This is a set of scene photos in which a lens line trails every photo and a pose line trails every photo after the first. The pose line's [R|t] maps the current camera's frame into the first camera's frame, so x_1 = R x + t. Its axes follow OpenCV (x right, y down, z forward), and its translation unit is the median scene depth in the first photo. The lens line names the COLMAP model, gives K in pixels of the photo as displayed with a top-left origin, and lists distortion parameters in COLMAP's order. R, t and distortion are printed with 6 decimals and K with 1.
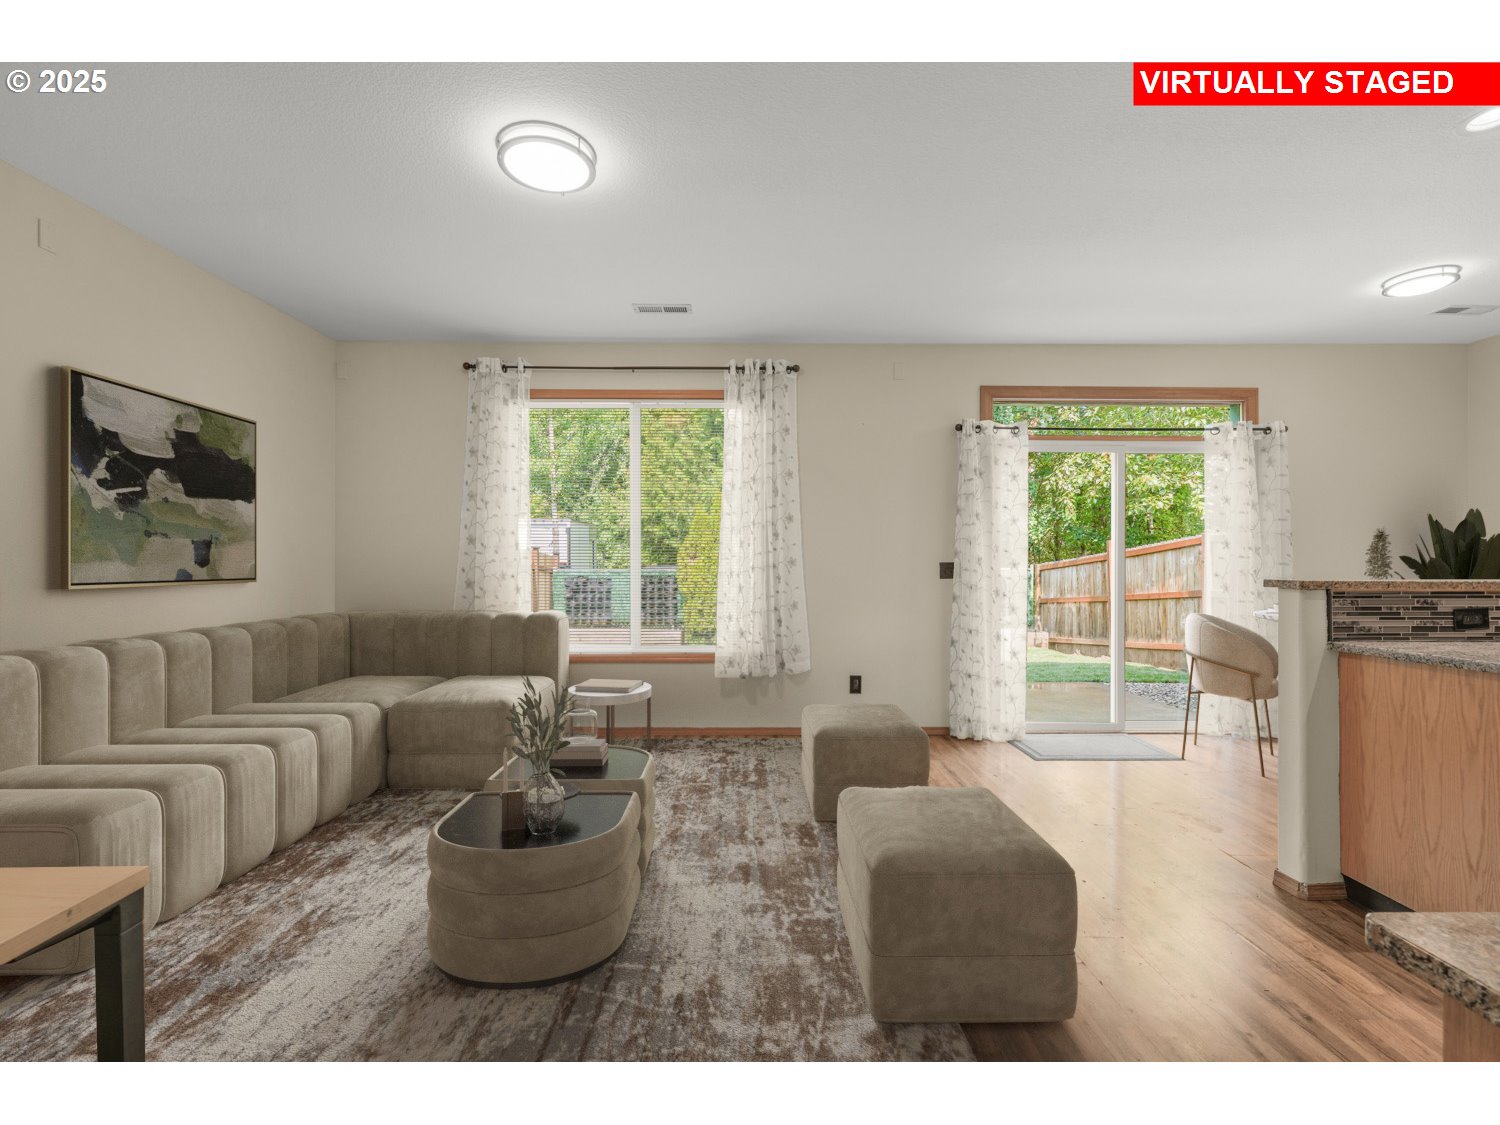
lens RADIAL K [[679.2, 0, 747.9], [0, 679.2, 560.3], [0, 0, 1]] dist [0.006884, 0.000785]
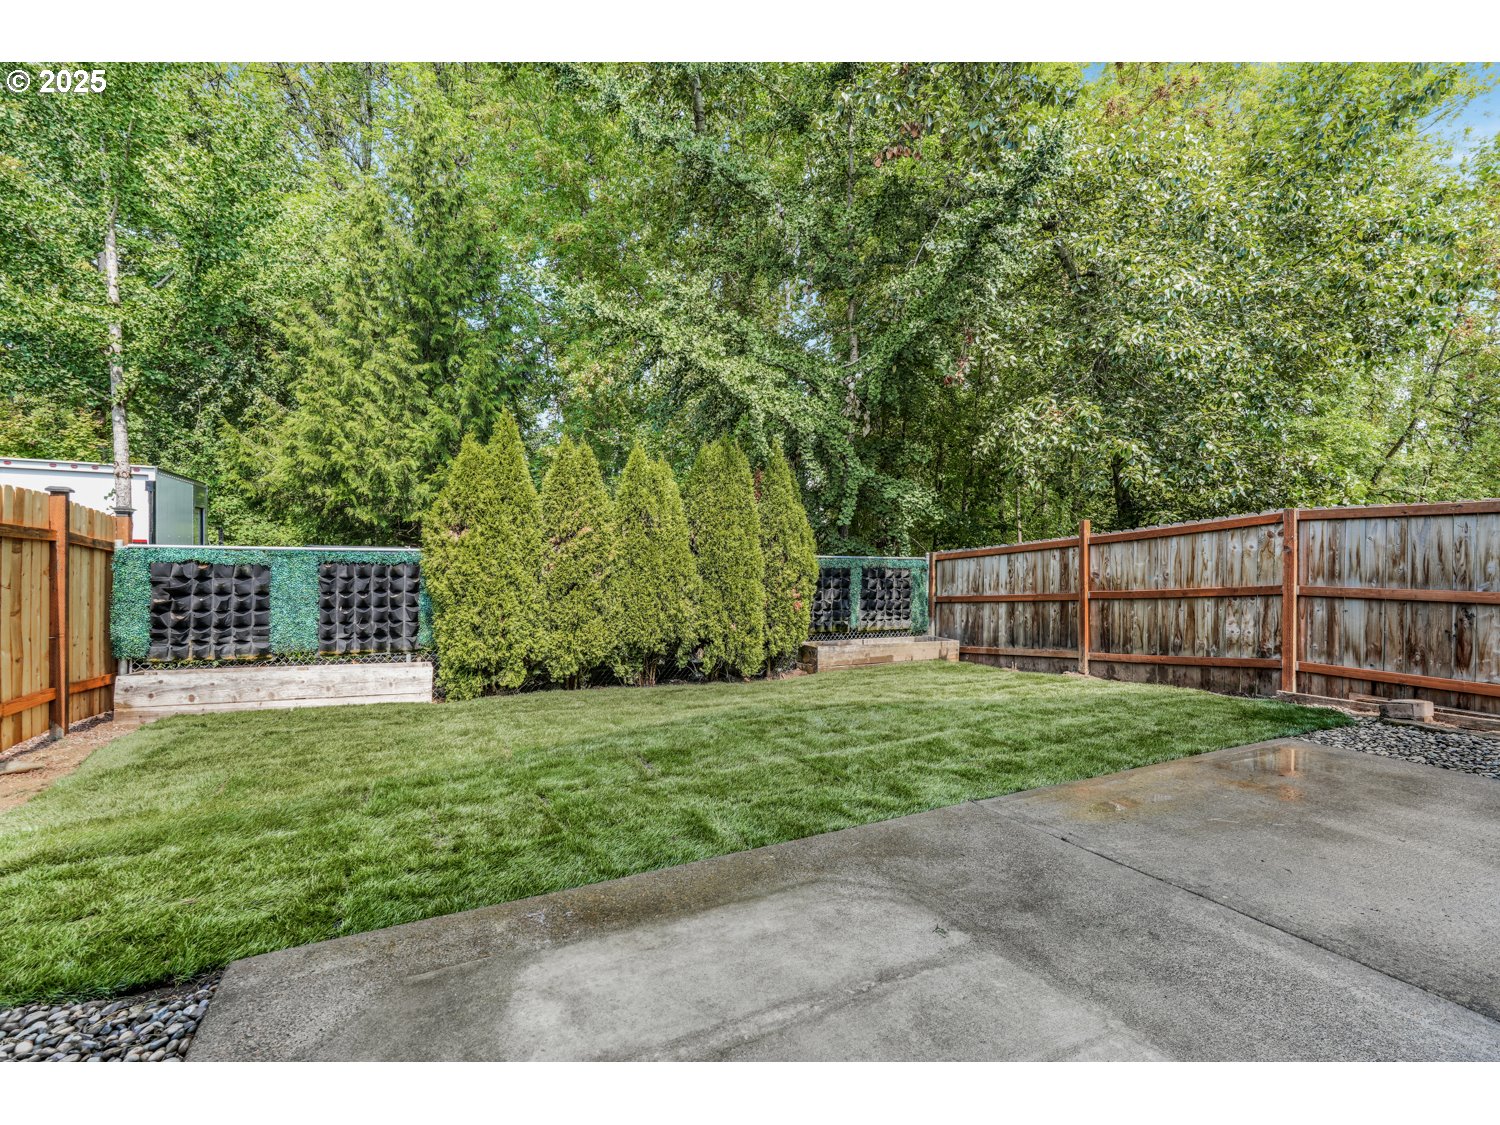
lens RADIAL K [[679.2, 0, 753.3], [0, 679.2, 566.5], [0, 0, 1]] dist [0.006884, 0.000785]
pose [[0.891835, 0.008509, 0.452282, -0.302512], [-0.016641, 0.999763, 0.014003, 0.038741], [-0.452055, -0.020015, 0.891765, 1.077368]]
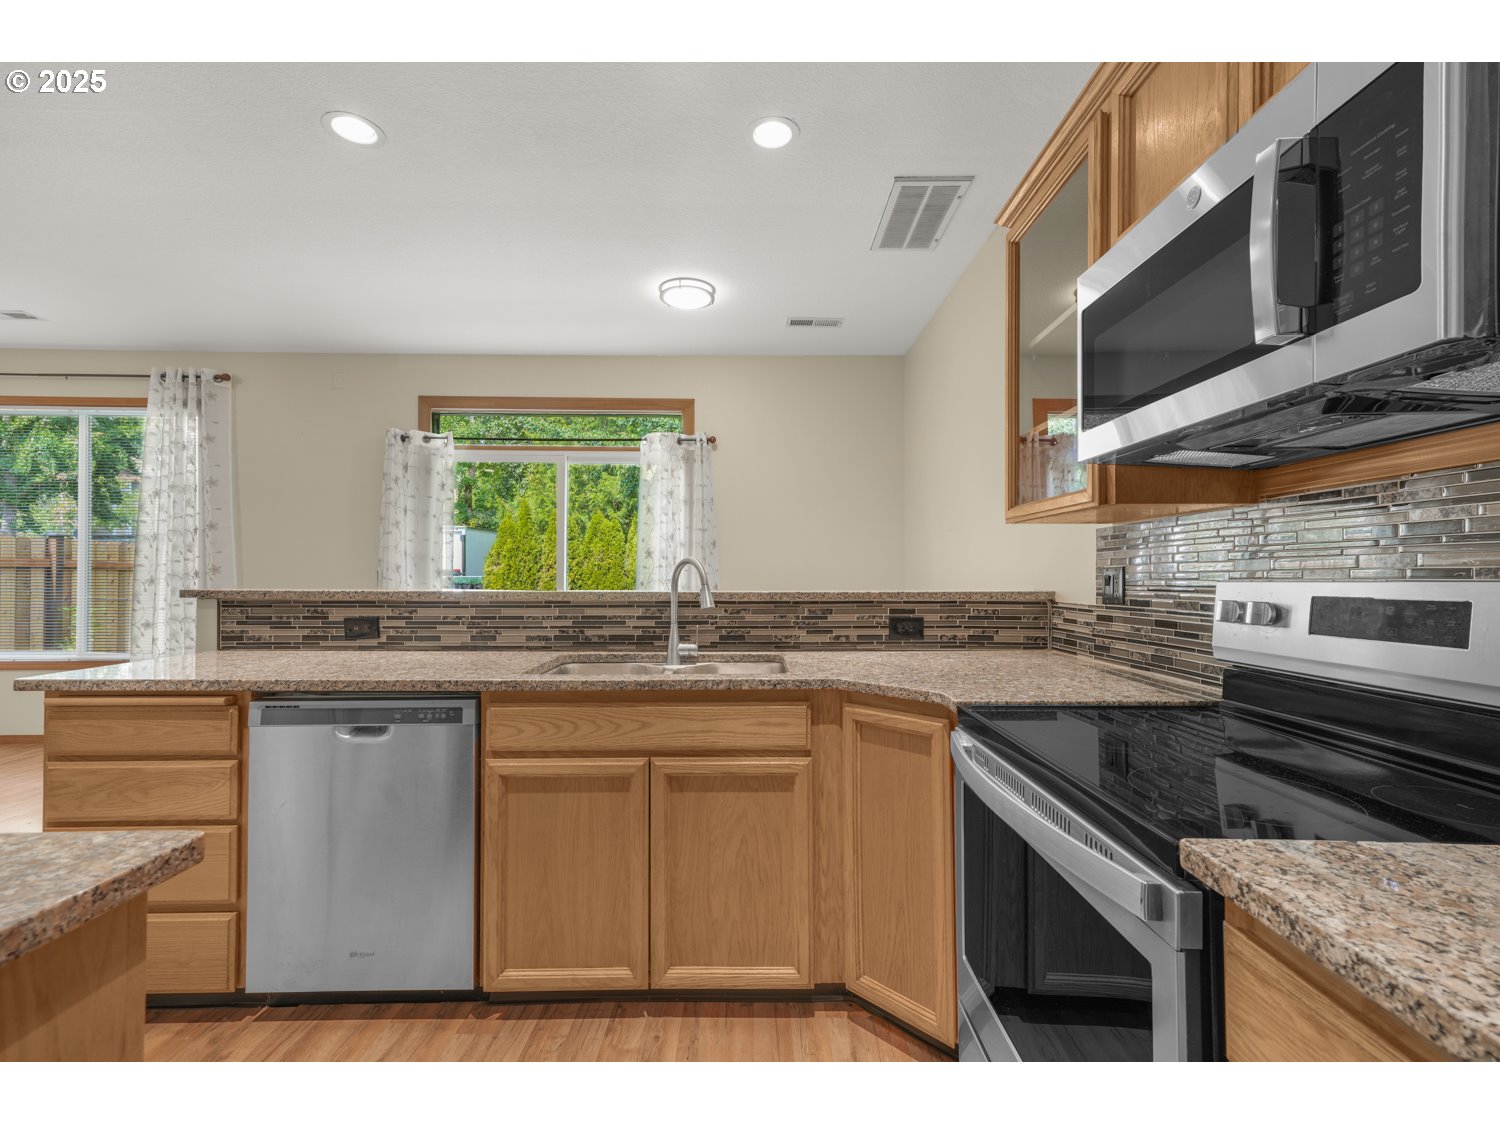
lens RADIAL K [[661.9, 0, 759.9], [0, 661.9, 569.1], [0, 0, 1]] dist [0.019528, -0.000227]
pose [[0.999985, 0.001489, -0.005257, 0.851974], [-0.001473, 0.999994, 0.003184, -0.002842], [0.005261, -0.003176, 0.999981, 0.010620]]
